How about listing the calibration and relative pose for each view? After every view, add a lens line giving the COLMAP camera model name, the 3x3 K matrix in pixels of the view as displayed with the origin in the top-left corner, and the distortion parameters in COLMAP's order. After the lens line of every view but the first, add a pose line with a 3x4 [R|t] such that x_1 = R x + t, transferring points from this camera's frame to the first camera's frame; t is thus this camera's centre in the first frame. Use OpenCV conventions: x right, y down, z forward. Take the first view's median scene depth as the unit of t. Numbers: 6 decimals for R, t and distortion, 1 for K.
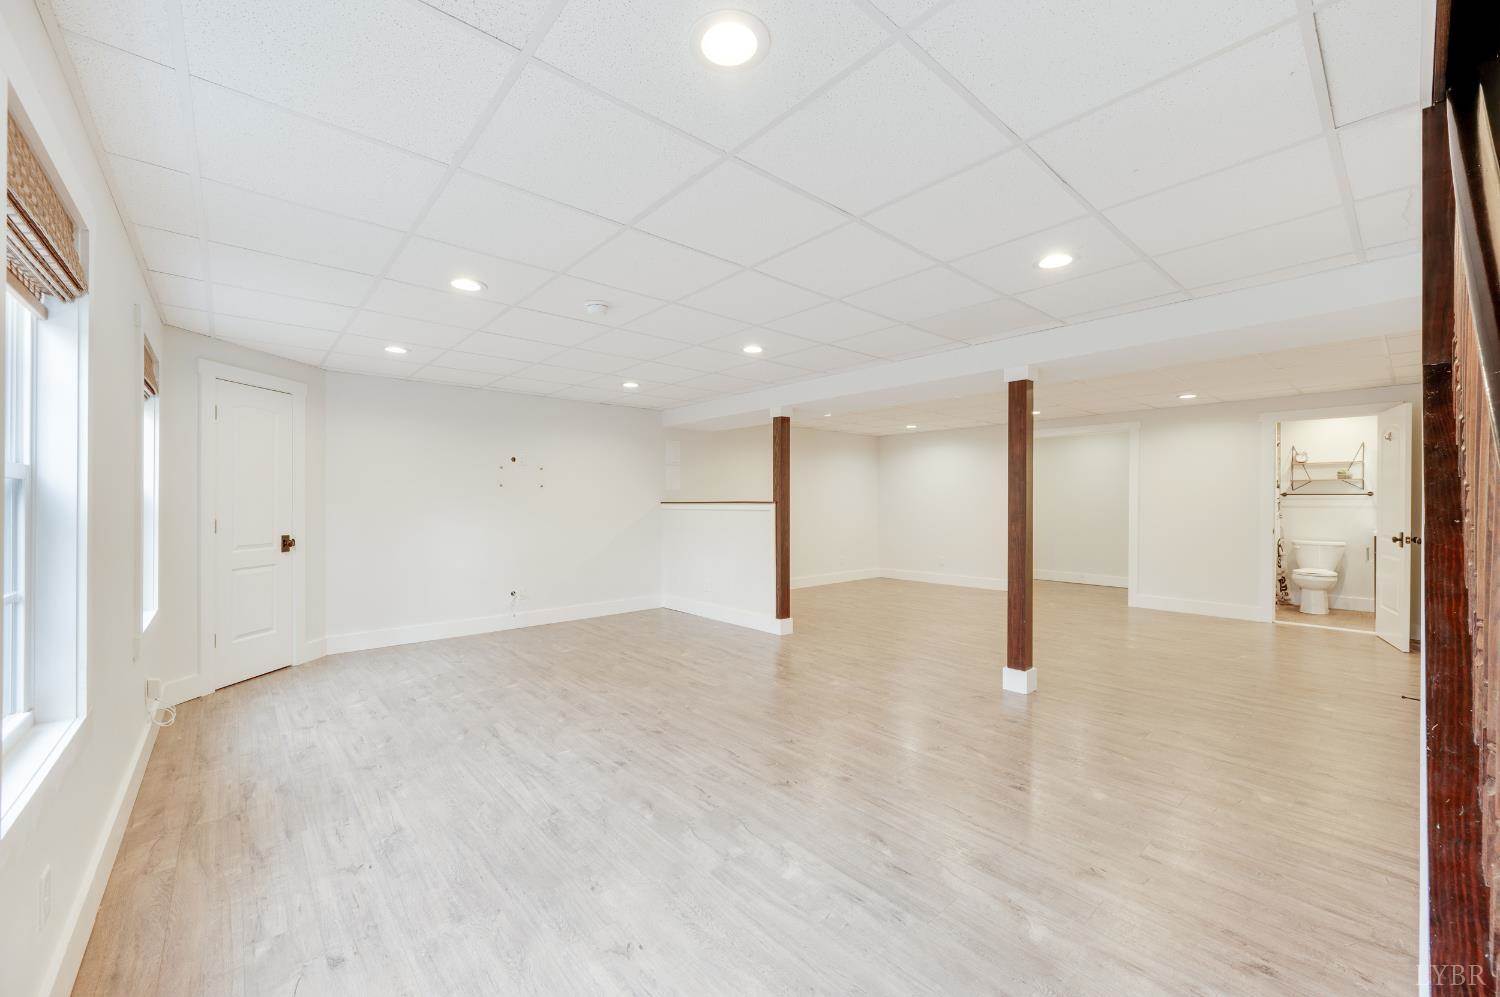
lens RADIAL K [[579.5, 0, 746.5], [0, 579.5, 500.6], [0, 0, 1]] dist [0.001214, -0.000011]
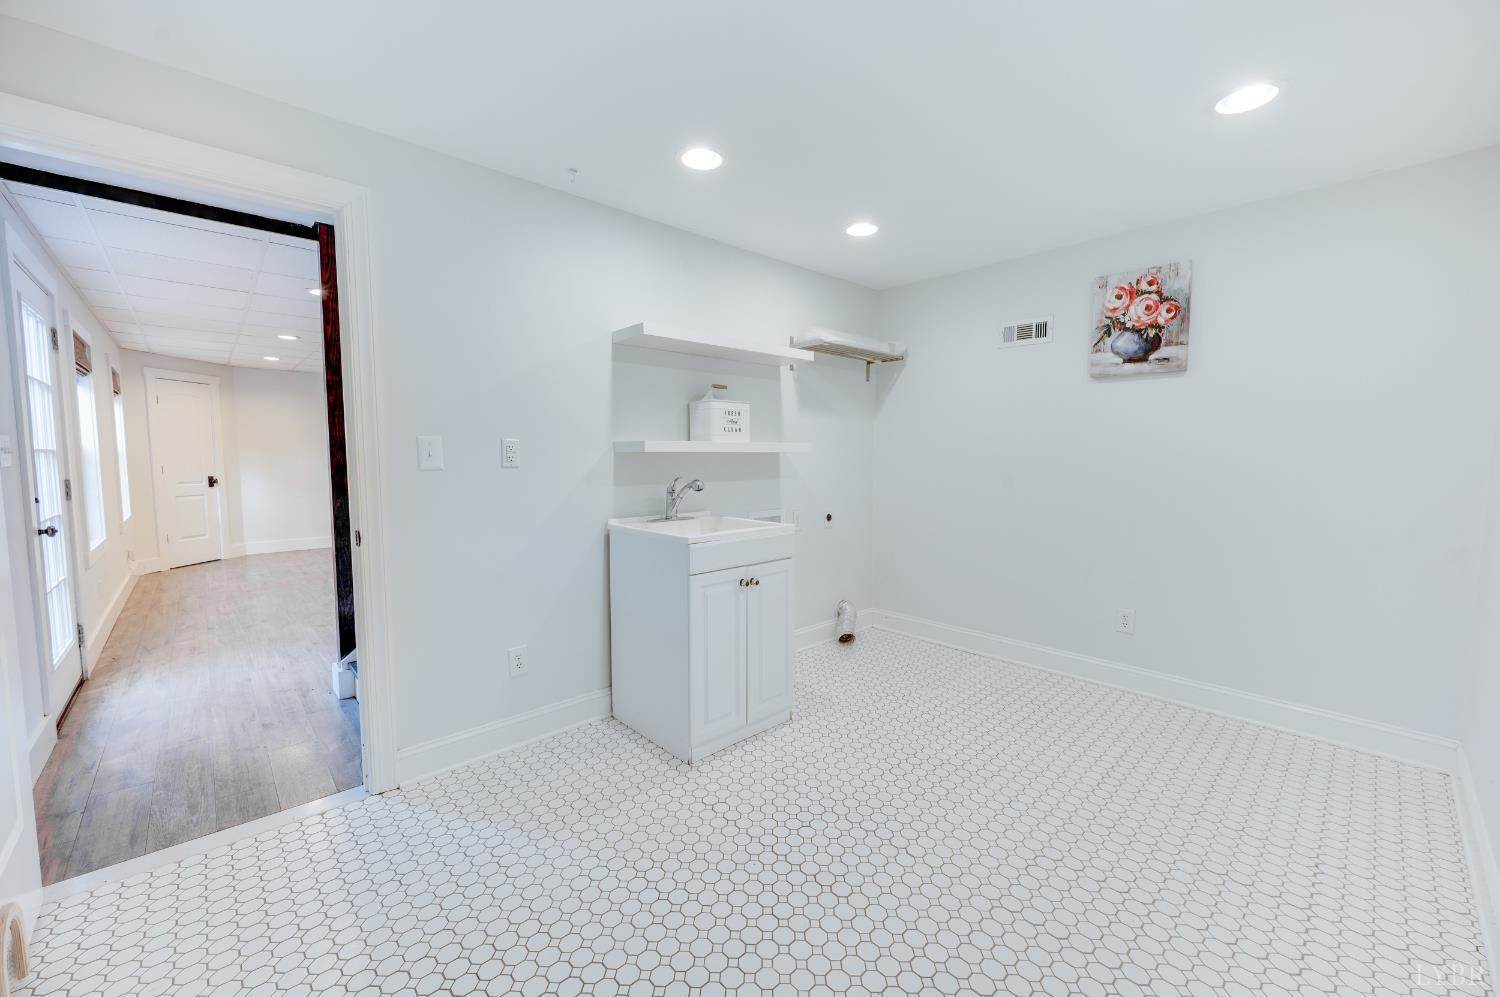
lens RADIAL K [[579.5, 0, 744.5], [0, 579.5, 493.0], [0, 0, 1]] dist [0.001214, -0.000011]
pose [[0.999563, -0.004355, 0.029243, 0.647957], [0.002167, 0.997224, 0.074435, -0.008226], [-0.029486, -0.074339, 0.996797, -0.654231]]
